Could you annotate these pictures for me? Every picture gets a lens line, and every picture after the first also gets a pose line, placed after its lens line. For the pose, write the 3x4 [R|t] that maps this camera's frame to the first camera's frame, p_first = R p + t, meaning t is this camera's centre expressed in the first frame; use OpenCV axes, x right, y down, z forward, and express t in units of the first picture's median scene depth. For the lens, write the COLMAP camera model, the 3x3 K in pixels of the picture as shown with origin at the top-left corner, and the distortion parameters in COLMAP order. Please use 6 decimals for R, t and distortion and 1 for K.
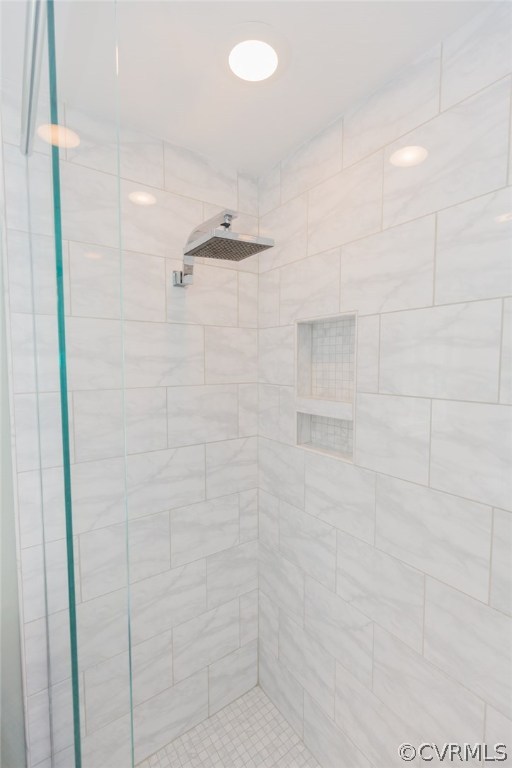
lens RADIAL K [[346.9, 0, 256.0], [0, 346.9, 384.0], [0, 0, 1]] dist [0.000250, -0.000022]
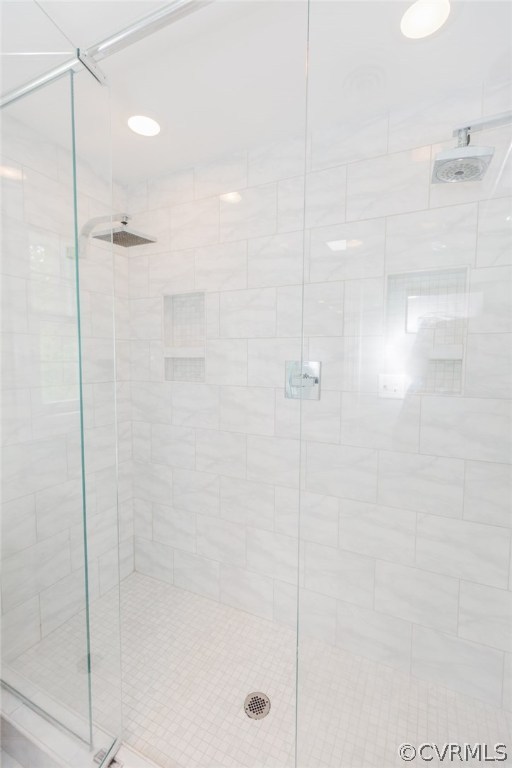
lens RADIAL K [[346.9, 0, 256.0], [0, 346.9, 384.0], [0, 0, 1]] dist [0.000250, -0.000022]
pose [[0.876200, -0.028346, 0.481113, -0.246933], [0.022567, 0.999587, 0.017795, 0.173620], [-0.481419, -0.004734, 0.876478, -0.454564]]
